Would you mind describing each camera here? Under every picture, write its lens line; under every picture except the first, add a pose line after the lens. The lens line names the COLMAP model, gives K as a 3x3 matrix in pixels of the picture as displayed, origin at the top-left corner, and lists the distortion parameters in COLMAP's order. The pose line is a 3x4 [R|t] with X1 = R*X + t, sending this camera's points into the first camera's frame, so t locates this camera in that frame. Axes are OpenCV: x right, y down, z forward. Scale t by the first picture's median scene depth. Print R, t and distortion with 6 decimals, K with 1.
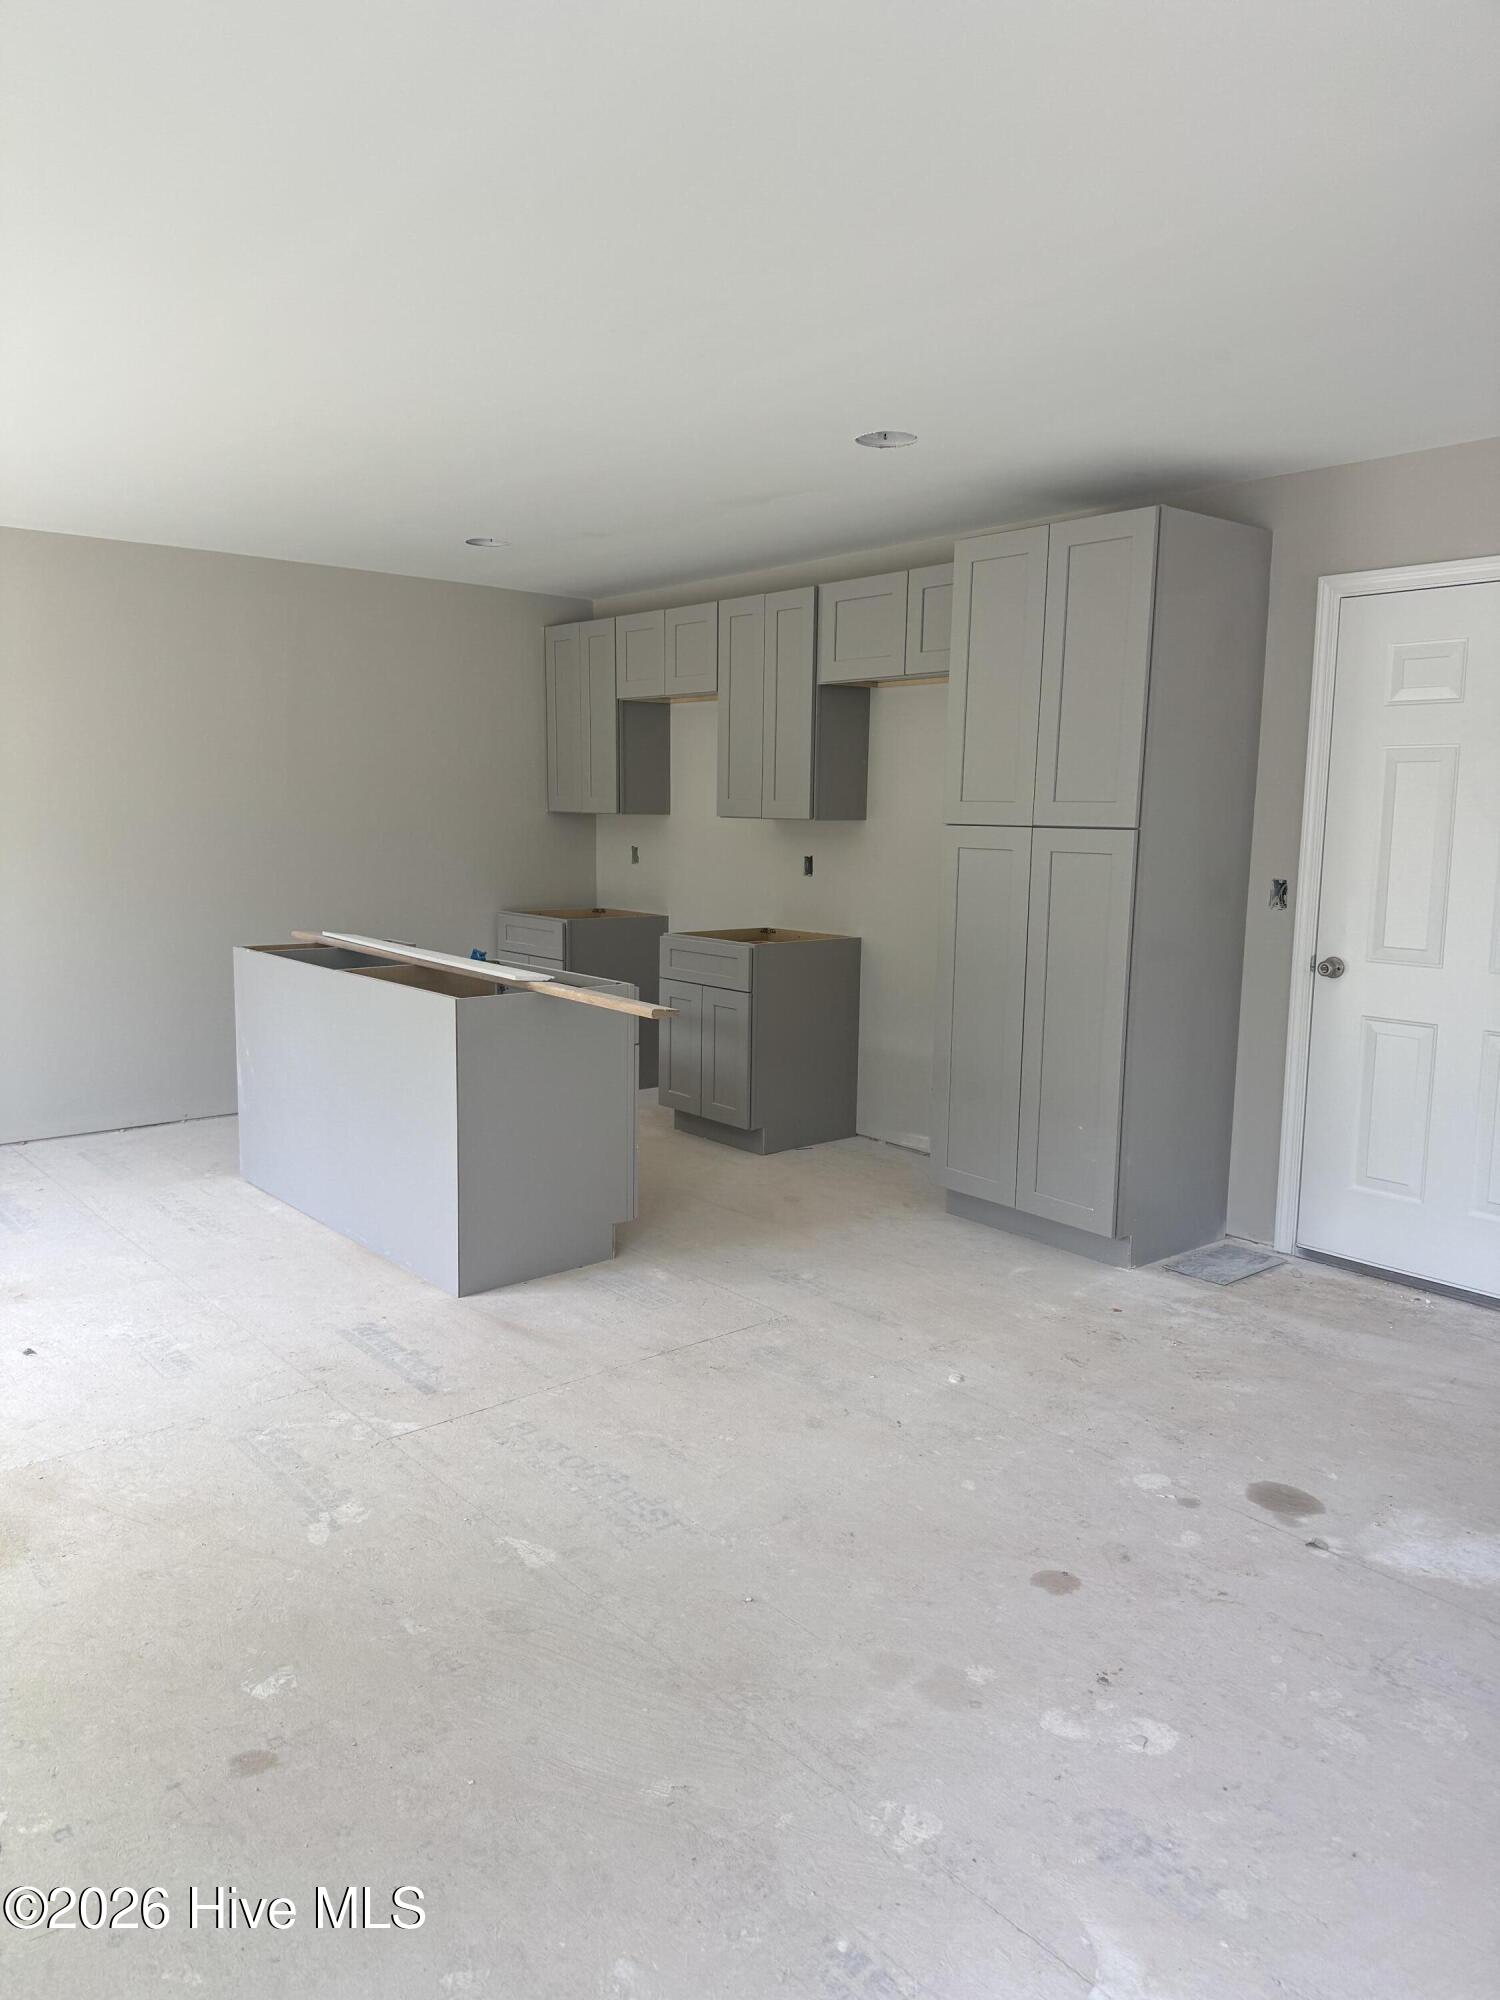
lens RADIAL K [[1401.7, 0, 740.1], [0, 1401.7, 1010.9], [0, 0, 1]] dist [0.147929, -0.216610]
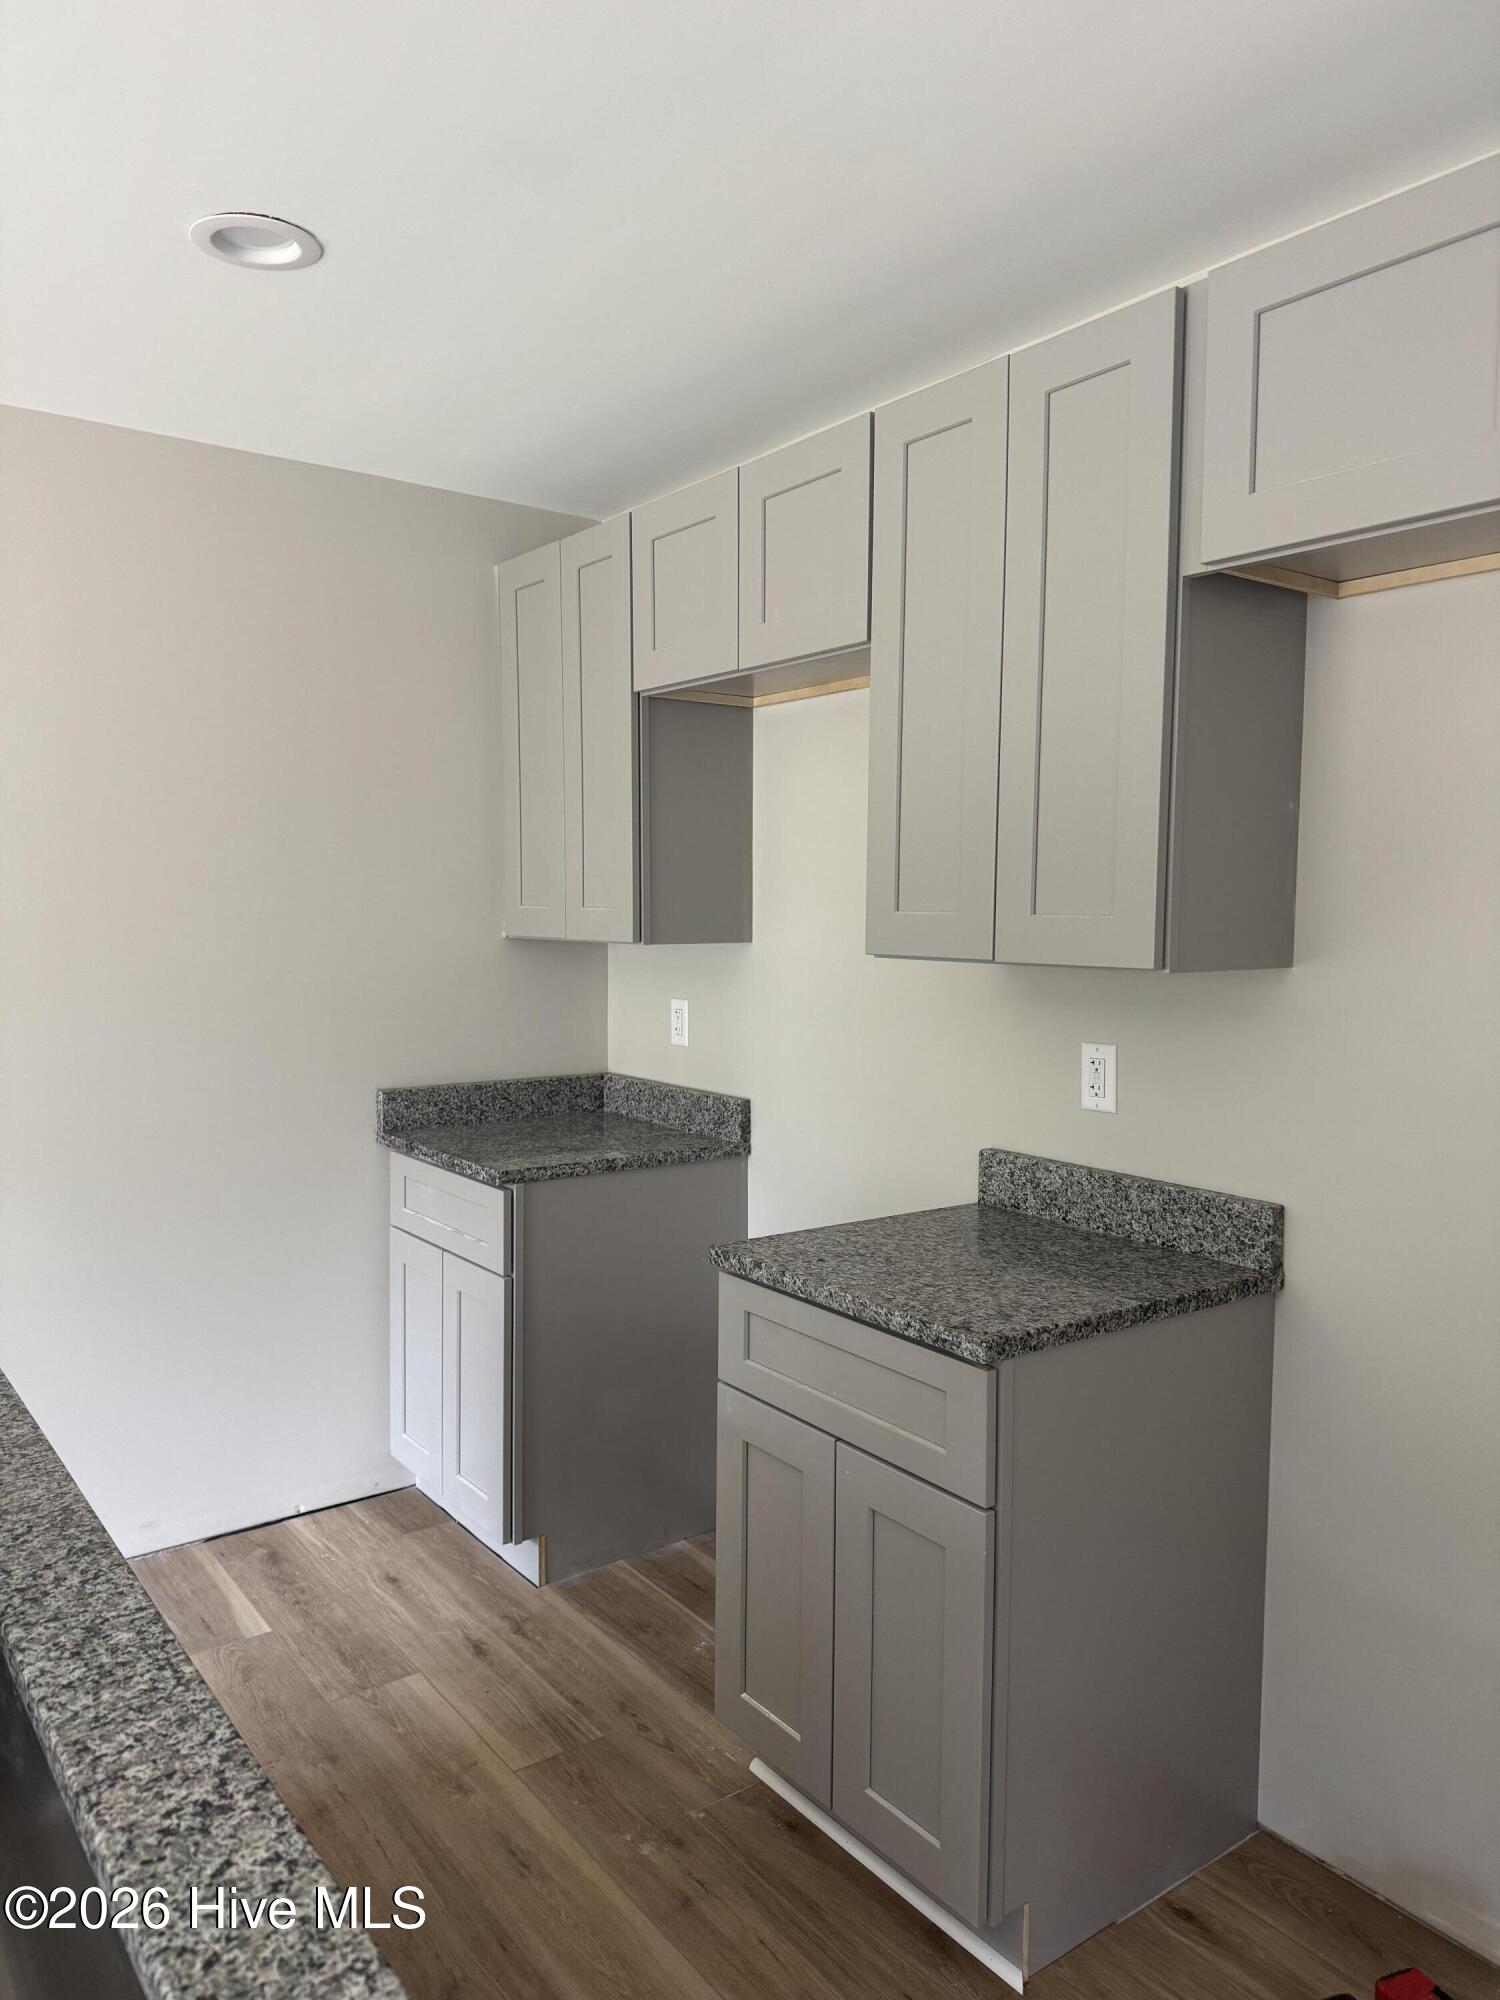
lens RADIAL K [[1401.7, 0, 740.1], [0, 1401.7, 1010.9], [0, 0, 1]] dist [0.147929, -0.216610]
pose [[0.997874, 0.000223, -0.065175, -0.028718], [-0.005064, 0.997237, -0.074113, -0.102637], [0.064978, 0.074285, 0.995118, 0.667308]]
